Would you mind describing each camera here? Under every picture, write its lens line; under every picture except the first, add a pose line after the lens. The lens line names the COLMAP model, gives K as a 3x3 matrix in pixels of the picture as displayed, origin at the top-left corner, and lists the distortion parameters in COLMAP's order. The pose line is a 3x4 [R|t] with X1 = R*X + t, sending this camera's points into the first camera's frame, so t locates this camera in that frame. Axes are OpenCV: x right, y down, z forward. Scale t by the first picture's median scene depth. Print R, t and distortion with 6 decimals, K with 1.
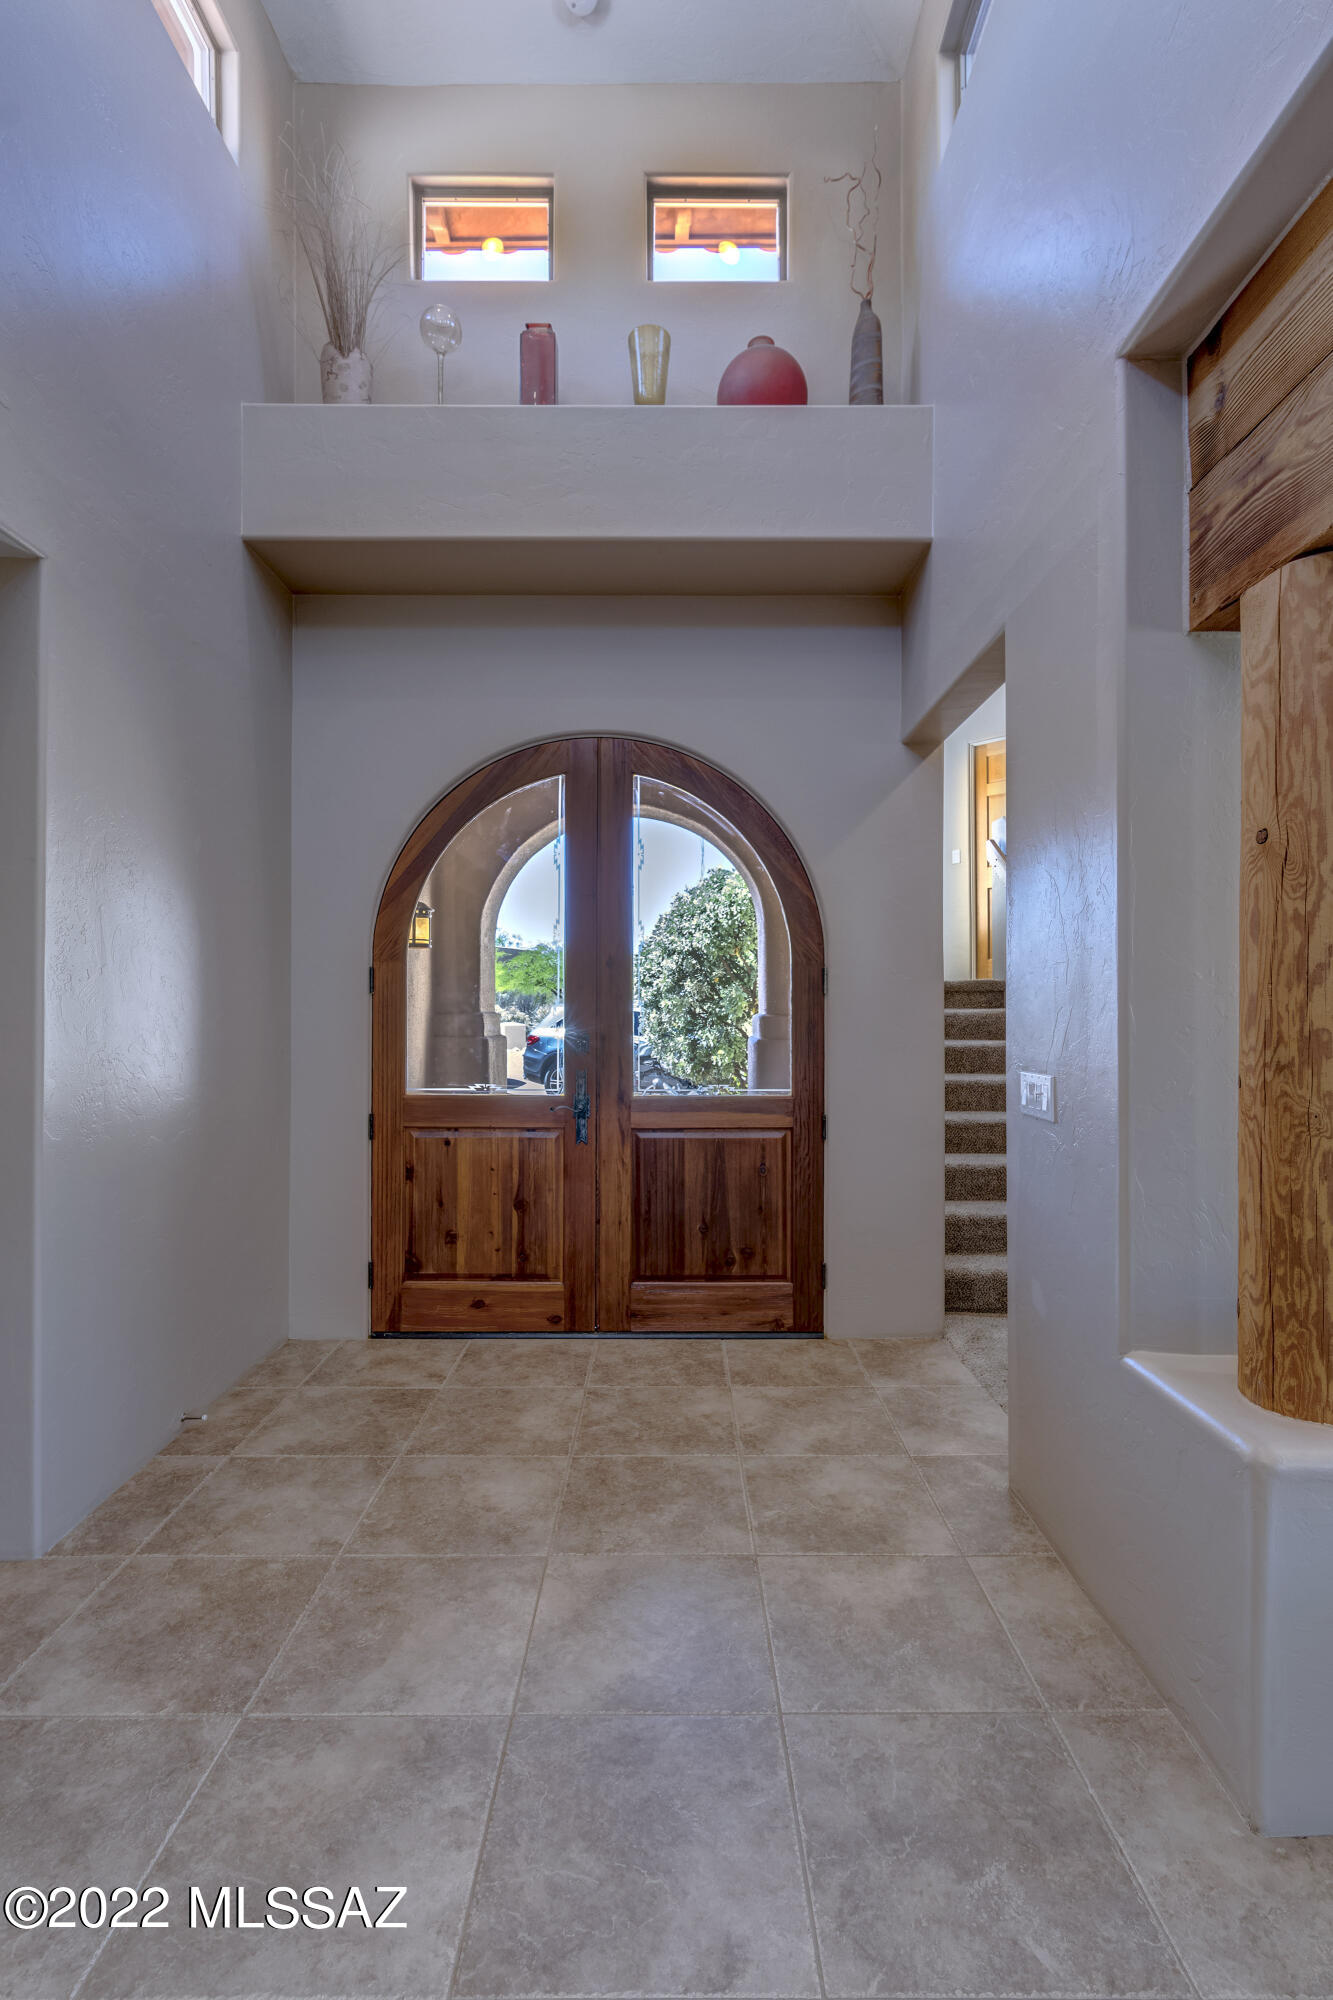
lens RADIAL K [[905.2, 0, 659.0], [0, 905.2, 995.4], [0, 0, 1]] dist [0.000132, -0.000740]
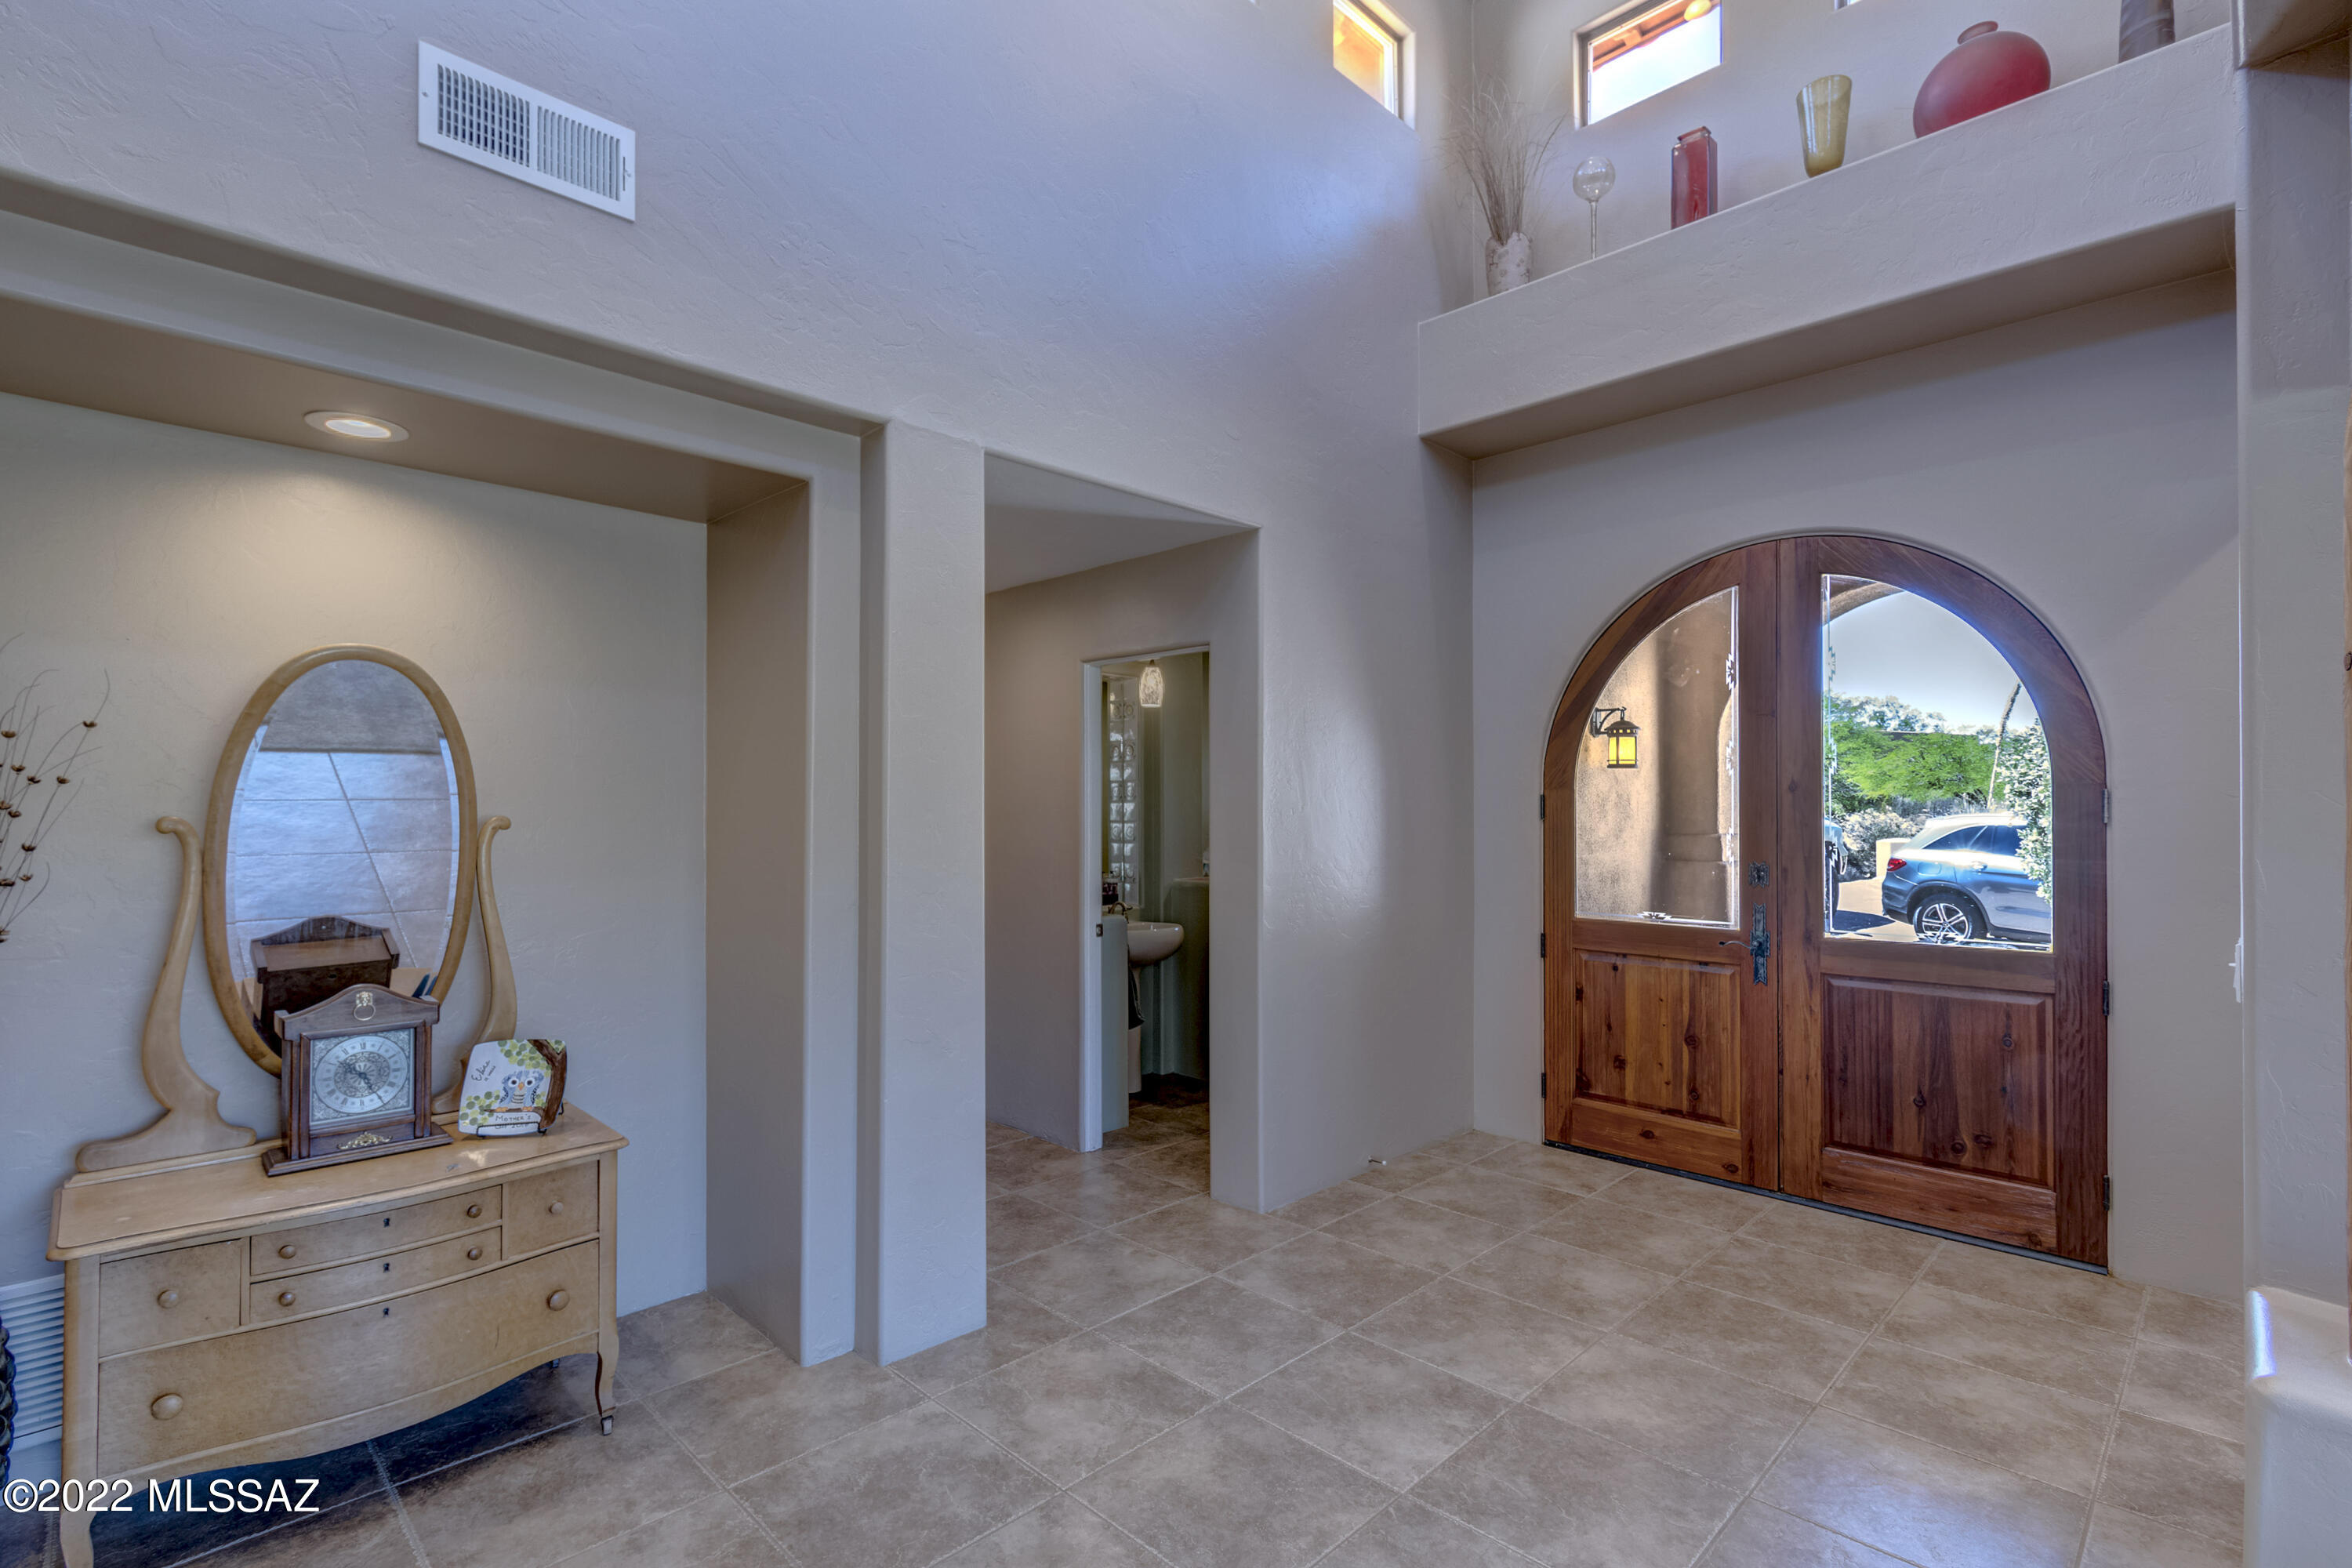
lens RADIAL K [[1064.6, 0, 1176.0], [0, 1064.6, 784.0], [0, 0, 1]] dist [0.000132, -0.000740]
pose [[0.706660, -0.019410, -0.707287, 0.267858], [0.008589, 0.999785, -0.018855, -0.025003], [0.707501, 0.007250, 0.706675, -0.192092]]
